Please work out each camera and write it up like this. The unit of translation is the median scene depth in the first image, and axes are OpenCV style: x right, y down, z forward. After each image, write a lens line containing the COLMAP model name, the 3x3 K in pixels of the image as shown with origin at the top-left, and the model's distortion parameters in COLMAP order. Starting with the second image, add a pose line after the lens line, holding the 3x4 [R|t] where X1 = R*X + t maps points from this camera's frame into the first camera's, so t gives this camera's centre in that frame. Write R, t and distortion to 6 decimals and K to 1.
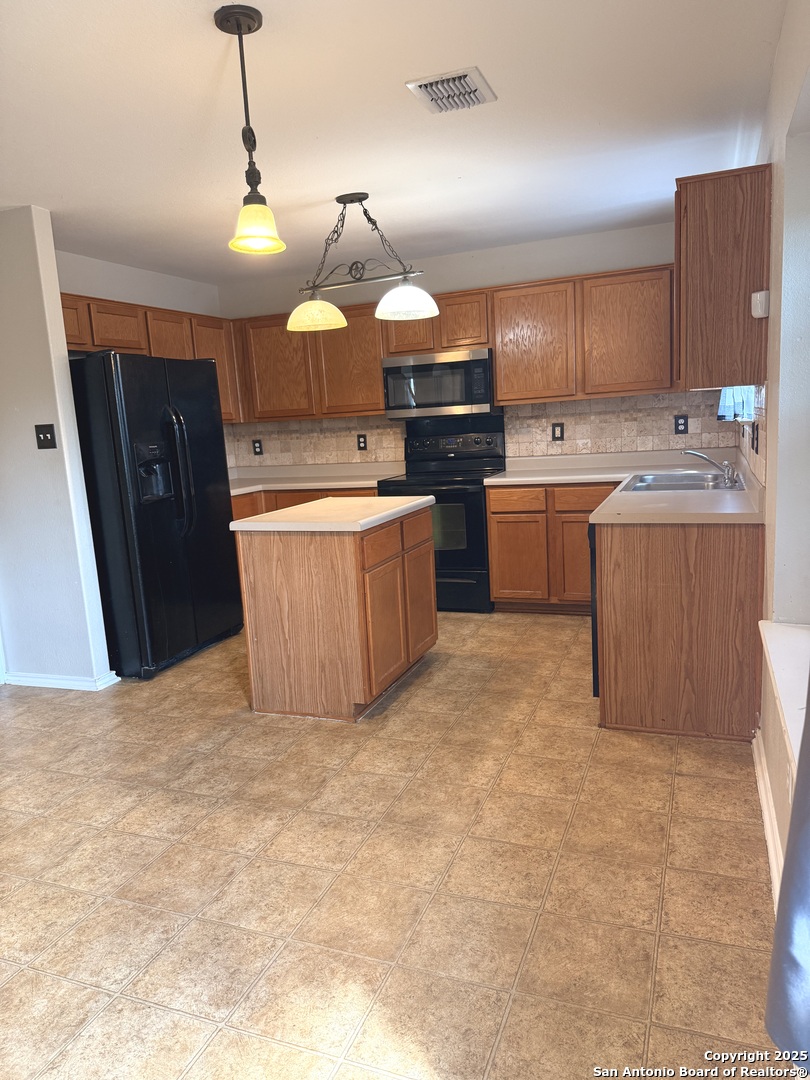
lens RADIAL K [[759.0, 0, 390.8], [0, 759.0, 544.3], [0, 0, 1]] dist [0.072850, -0.100645]
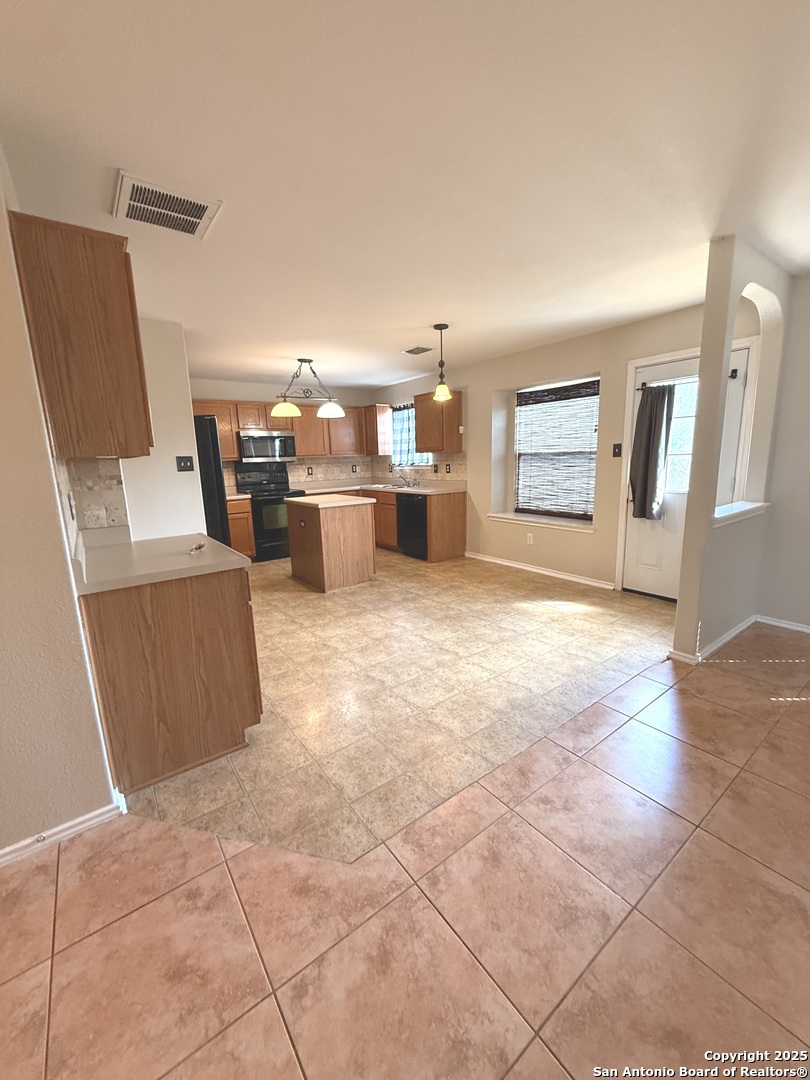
lens RADIAL K [[432.6, 0, 403.2], [0, 432.6, 544.6], [0, 0, 1]] dist [-0.005591, 0.001777]
pose [[0.525033, -0.126500, 0.841628, -0.806430], [0.140736, 0.988183, 0.060732, 0.030768], [-0.839365, 0.086562, 0.536632, 0.109256]]
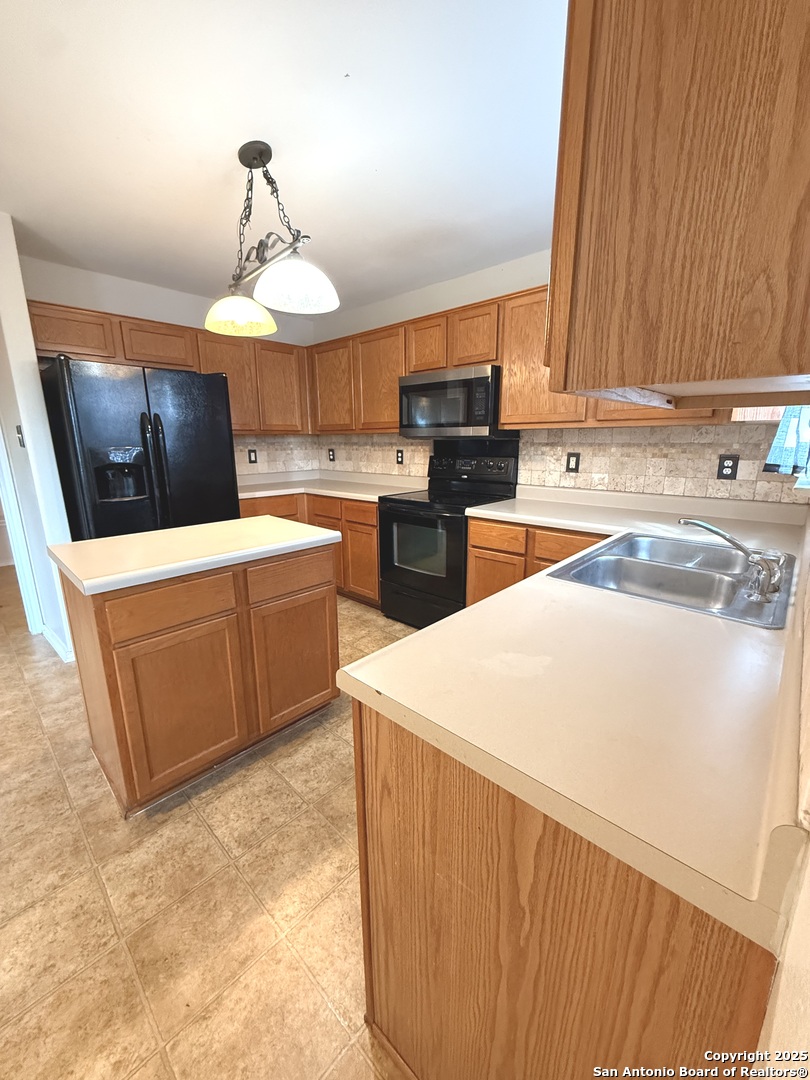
lens RADIAL K [[432.6, 0, 401.6], [0, 432.6, 537.1], [0, 0, 1]] dist [-0.005591, 0.001777]
pose [[0.931467, 0.134562, -0.338026, 0.234298], [-0.110326, 0.989811, 0.090010, -0.091196], [0.346694, -0.046549, 0.936823, 0.484702]]
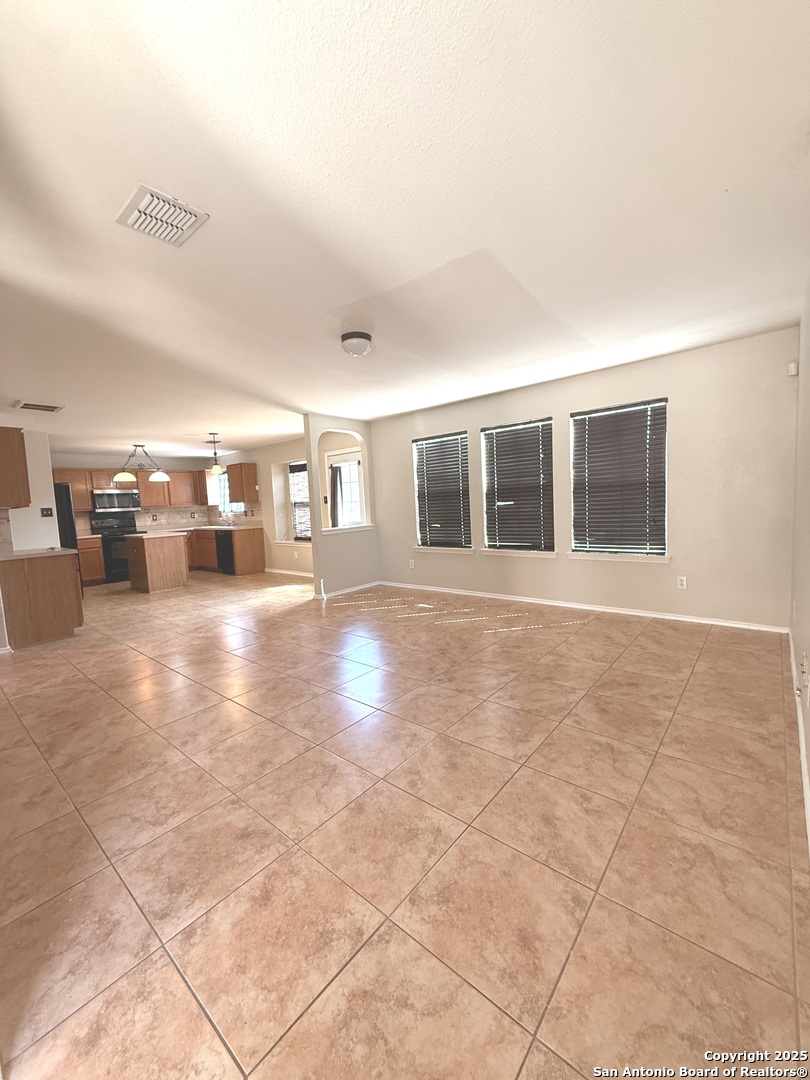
lens RADIAL K [[432.6, 0, 403.8], [0, 432.6, 542.0], [0, 0, 1]] dist [-0.005591, 0.001777]
pose [[0.321892, -0.044128, 0.945748, -1.193852], [0.185294, 0.982532, -0.017222, 0.176478], [-0.928468, 0.180785, 0.324445, -0.508515]]
